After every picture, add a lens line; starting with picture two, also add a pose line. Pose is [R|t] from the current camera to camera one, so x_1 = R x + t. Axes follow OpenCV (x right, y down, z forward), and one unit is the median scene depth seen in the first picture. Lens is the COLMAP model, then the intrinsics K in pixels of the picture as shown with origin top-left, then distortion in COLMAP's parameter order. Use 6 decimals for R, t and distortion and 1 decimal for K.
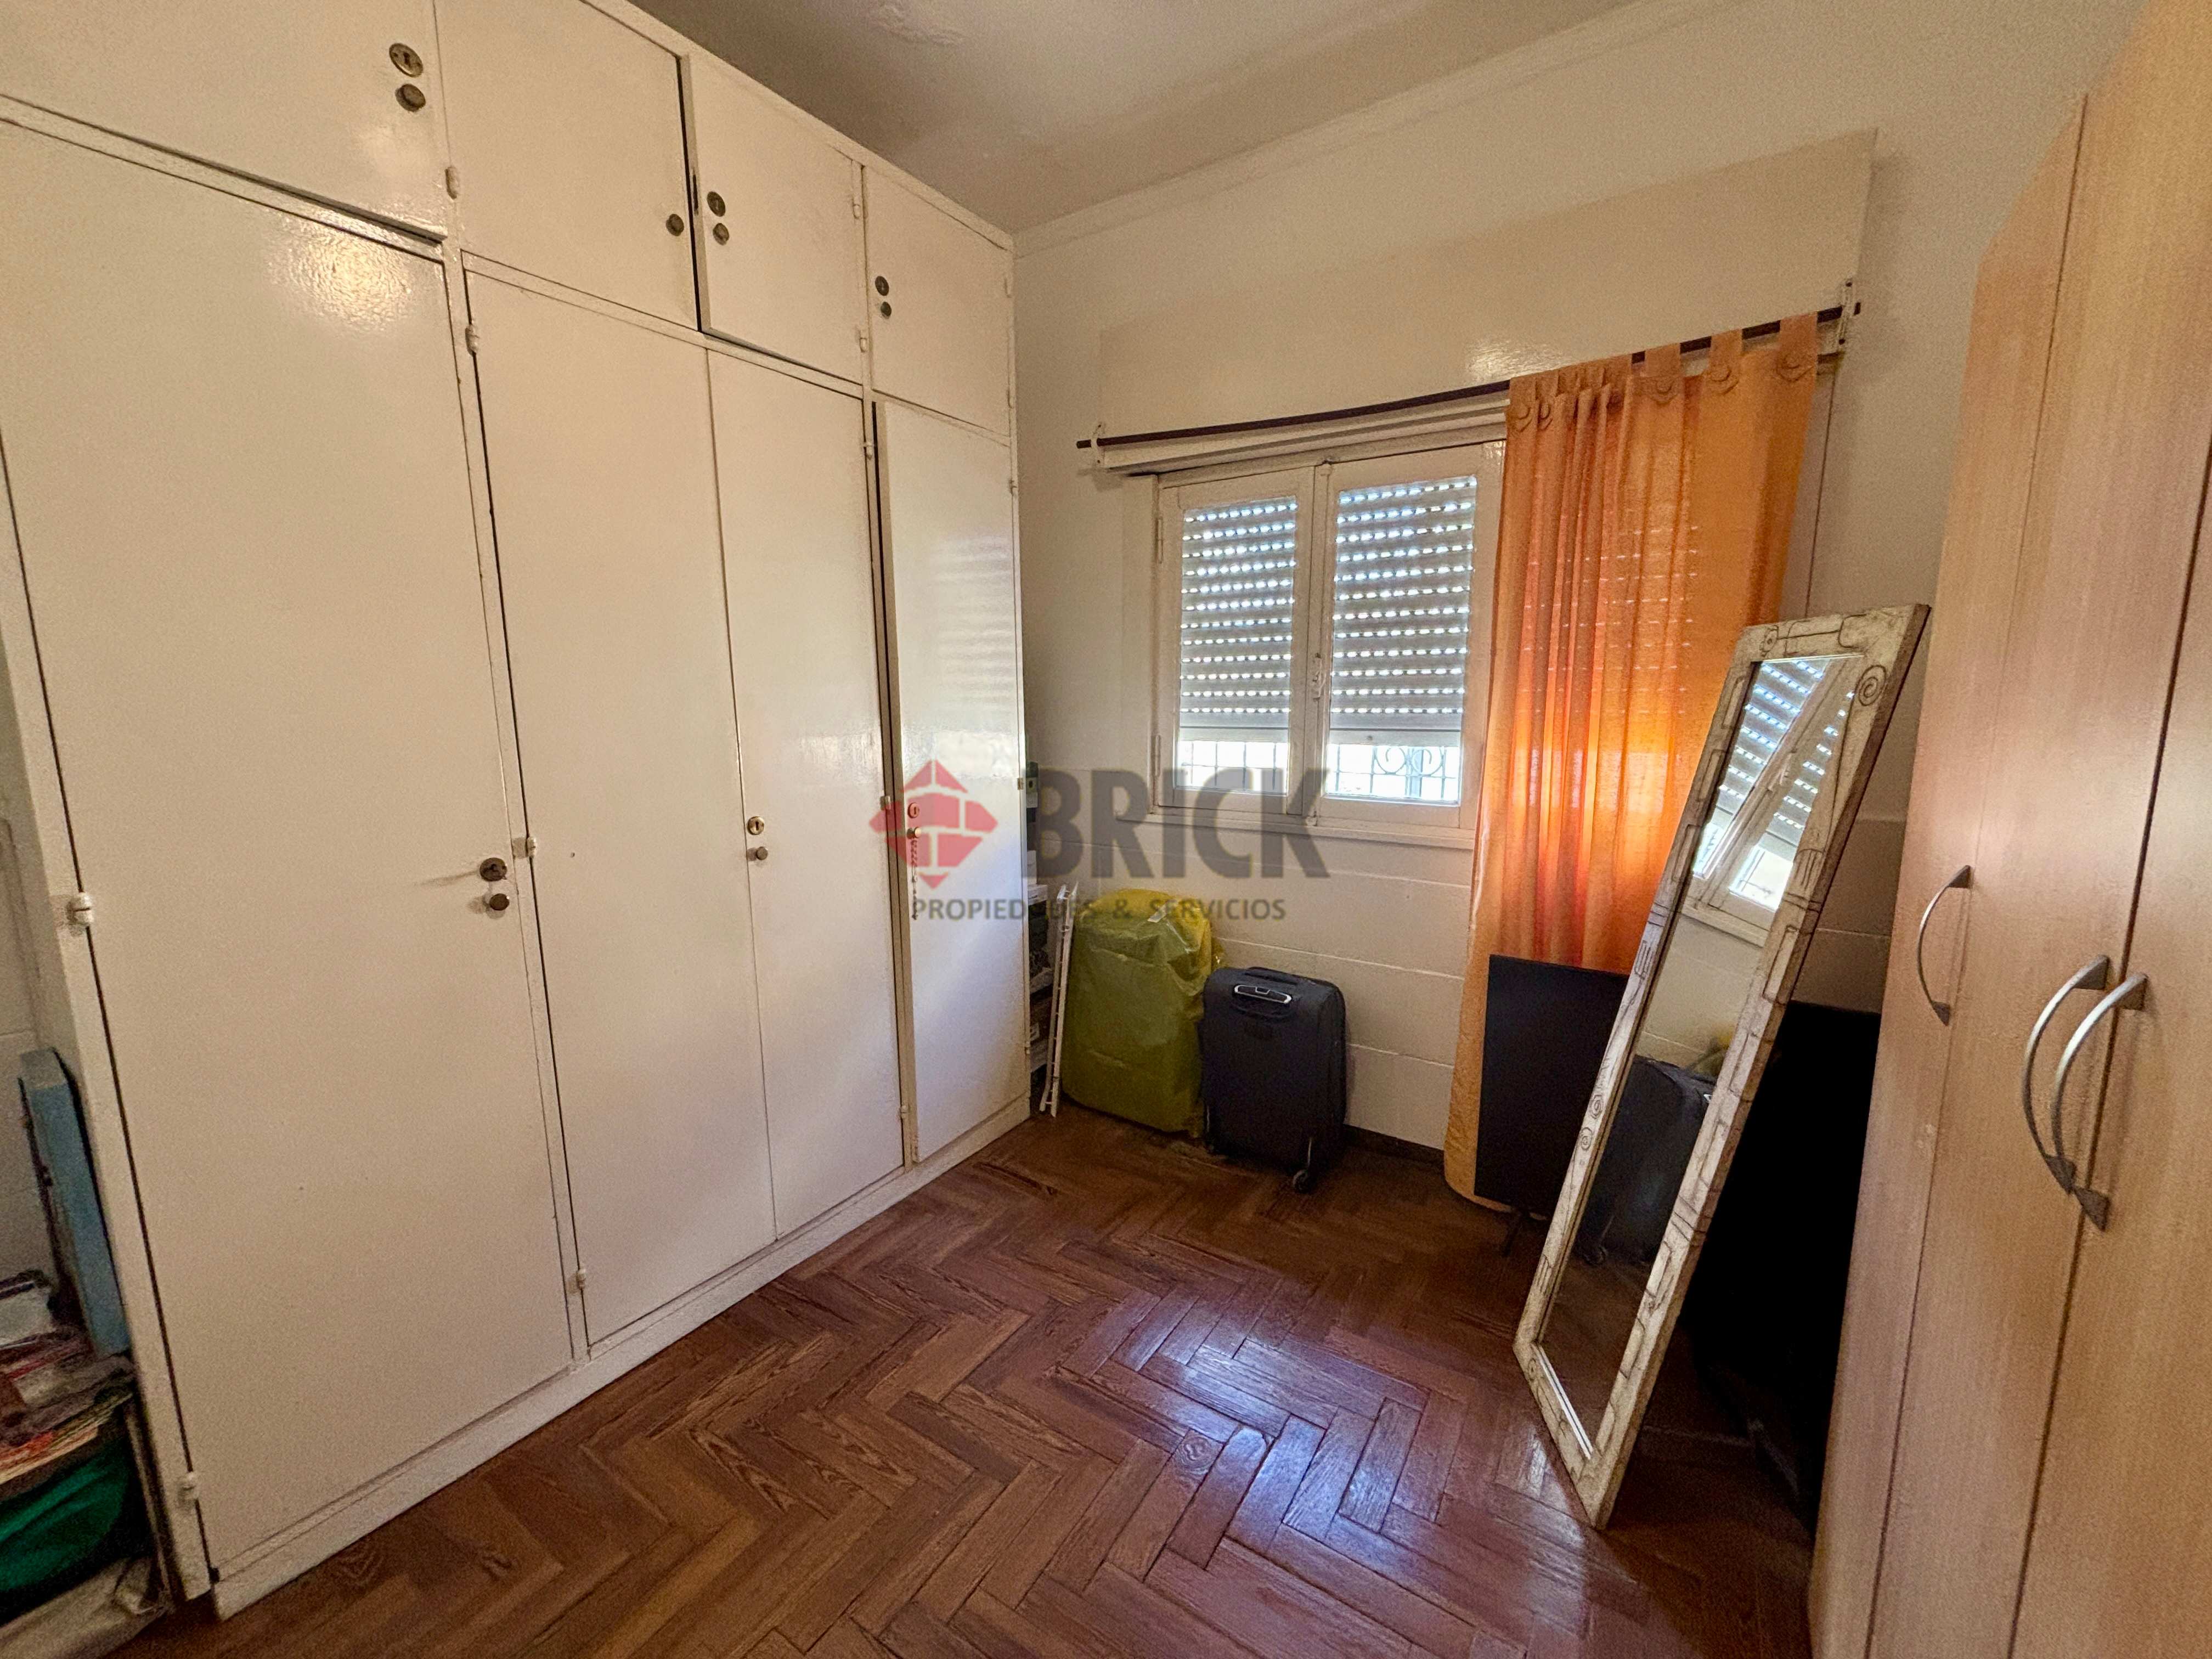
lens RADIAL K [[896.0, 0, 1106.0], [0, 896.0, 829.5], [0, 0, 1]] dist [-0.002063, -0.000309]
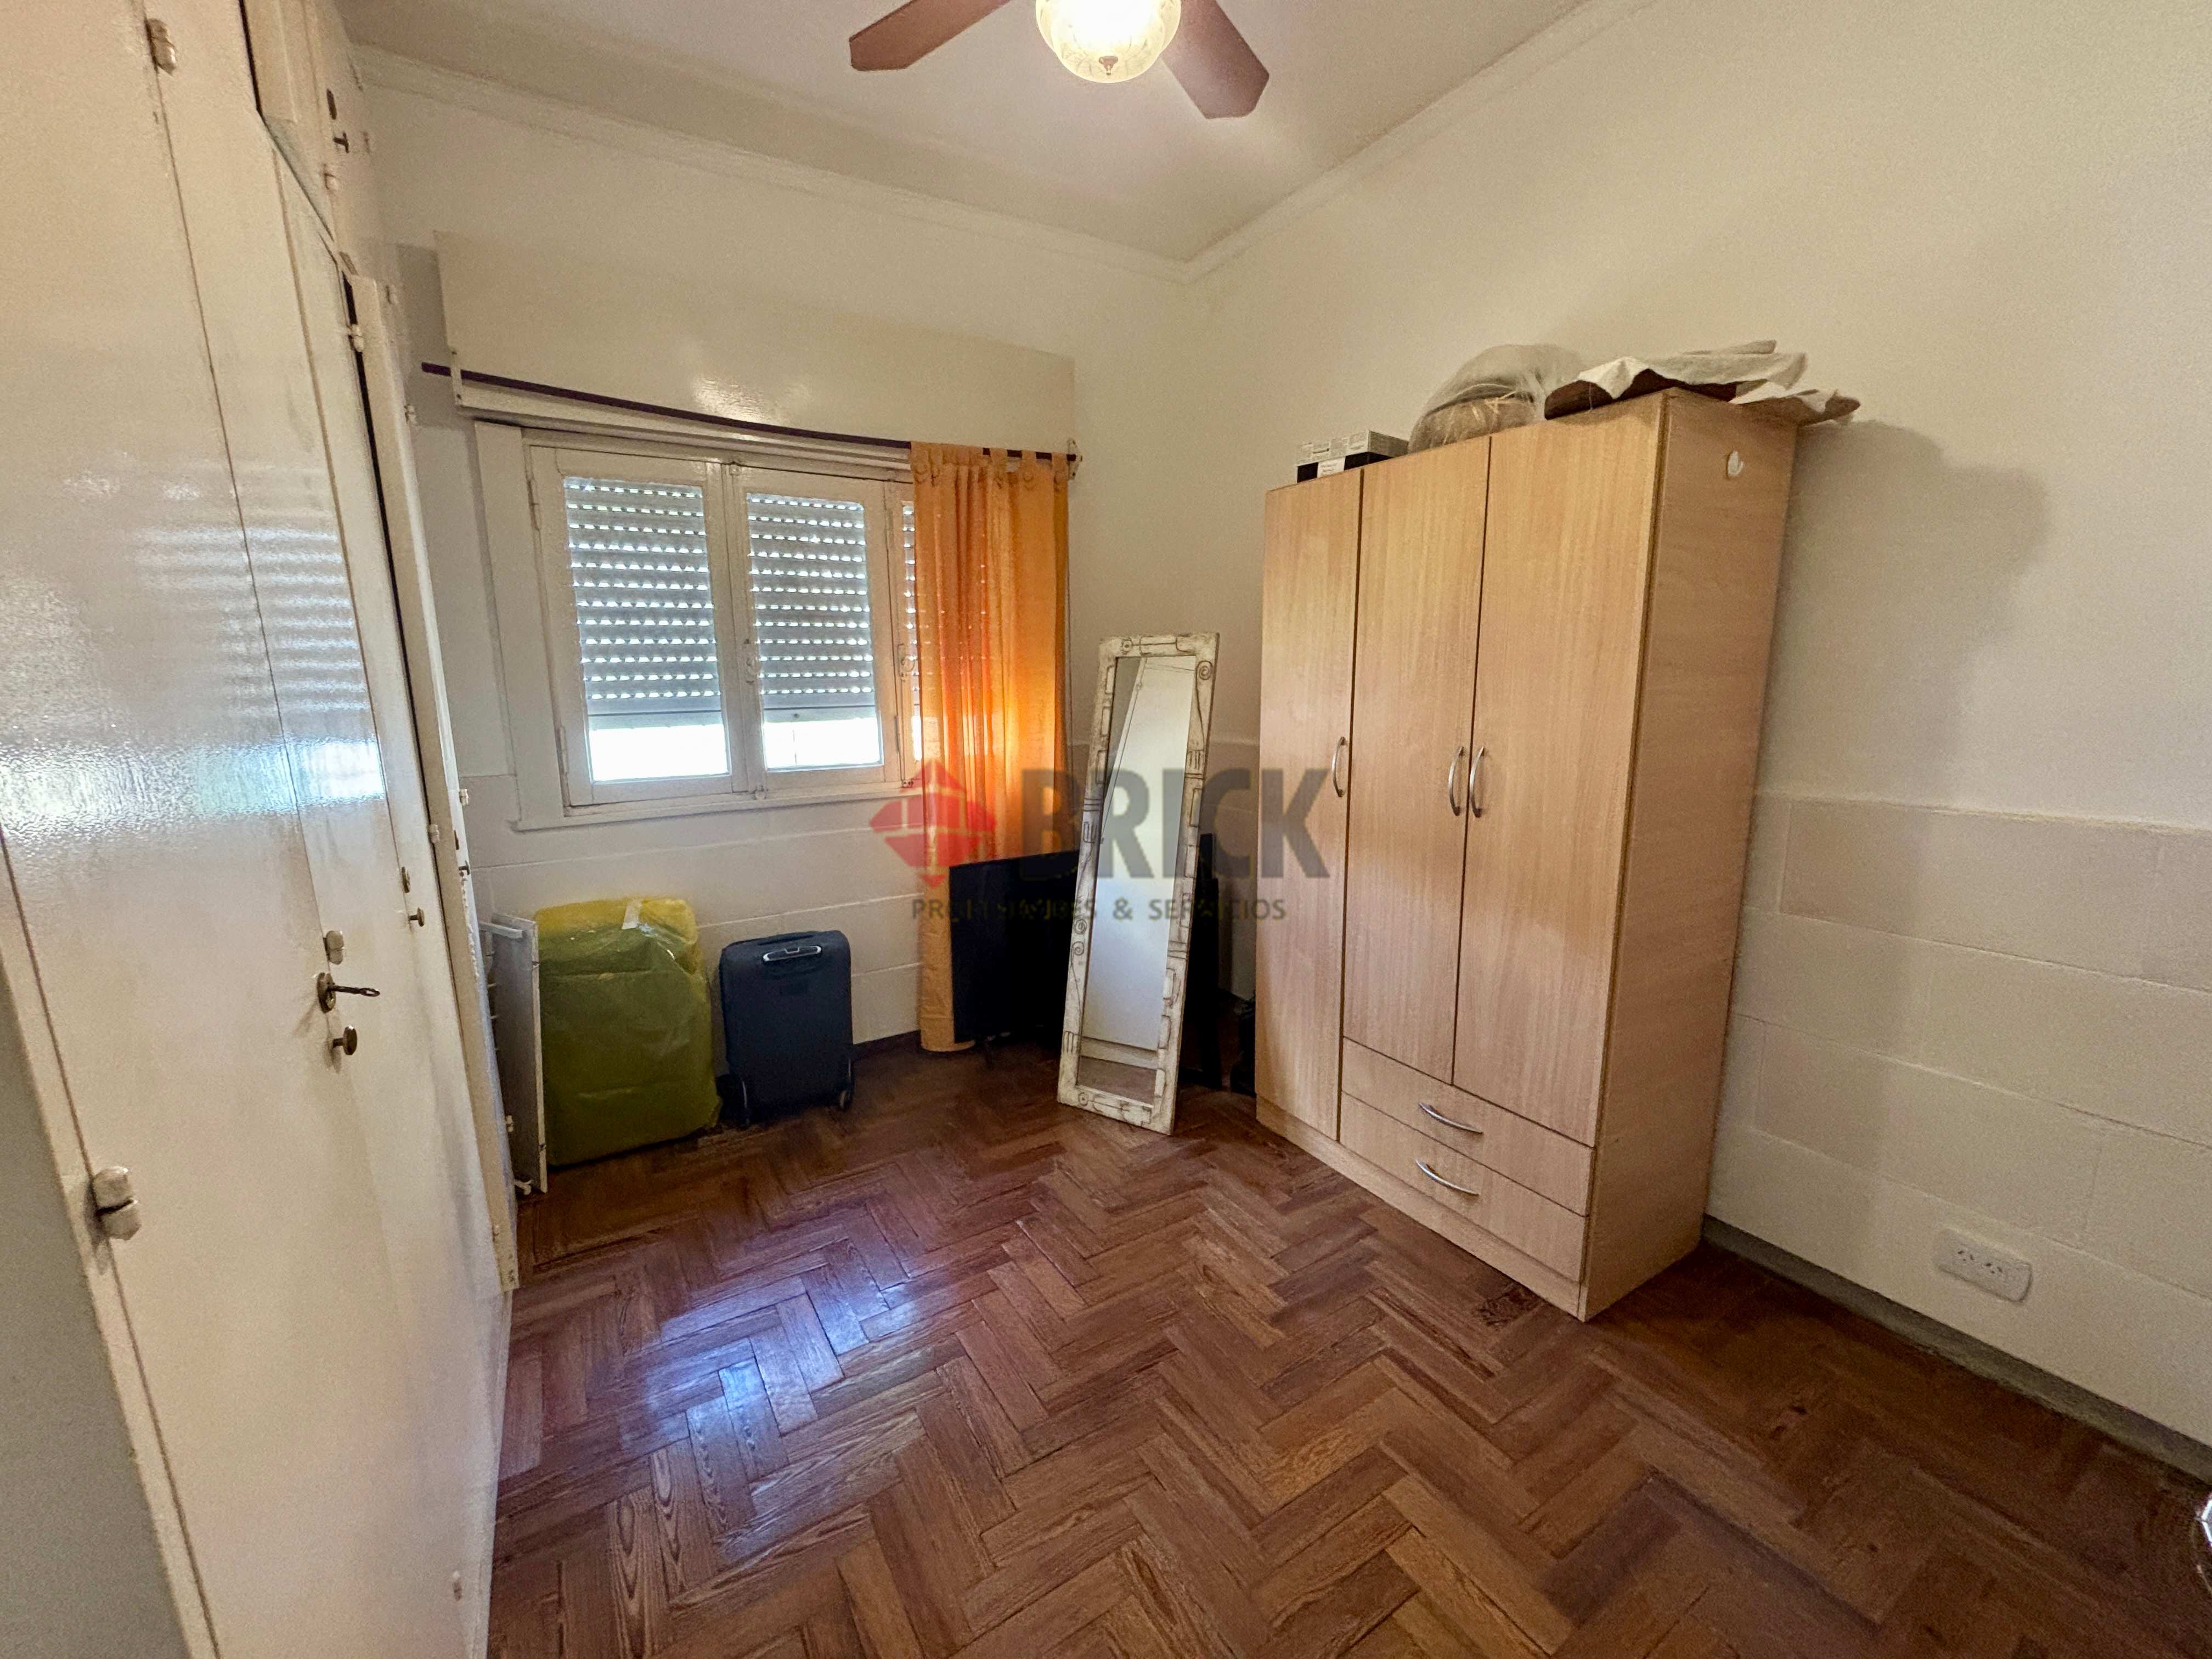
lens RADIAL K [[896.0, 0, 1106.0], [0, 896.0, 829.5], [0, 0, 1]] dist [-0.002063, -0.000309]
pose [[0.416427, -0.168618, 0.893396, -0.643673], [0.144599, 0.982427, 0.118022, -0.040571], [-0.897597, 0.080037, 0.433491, 0.175213]]
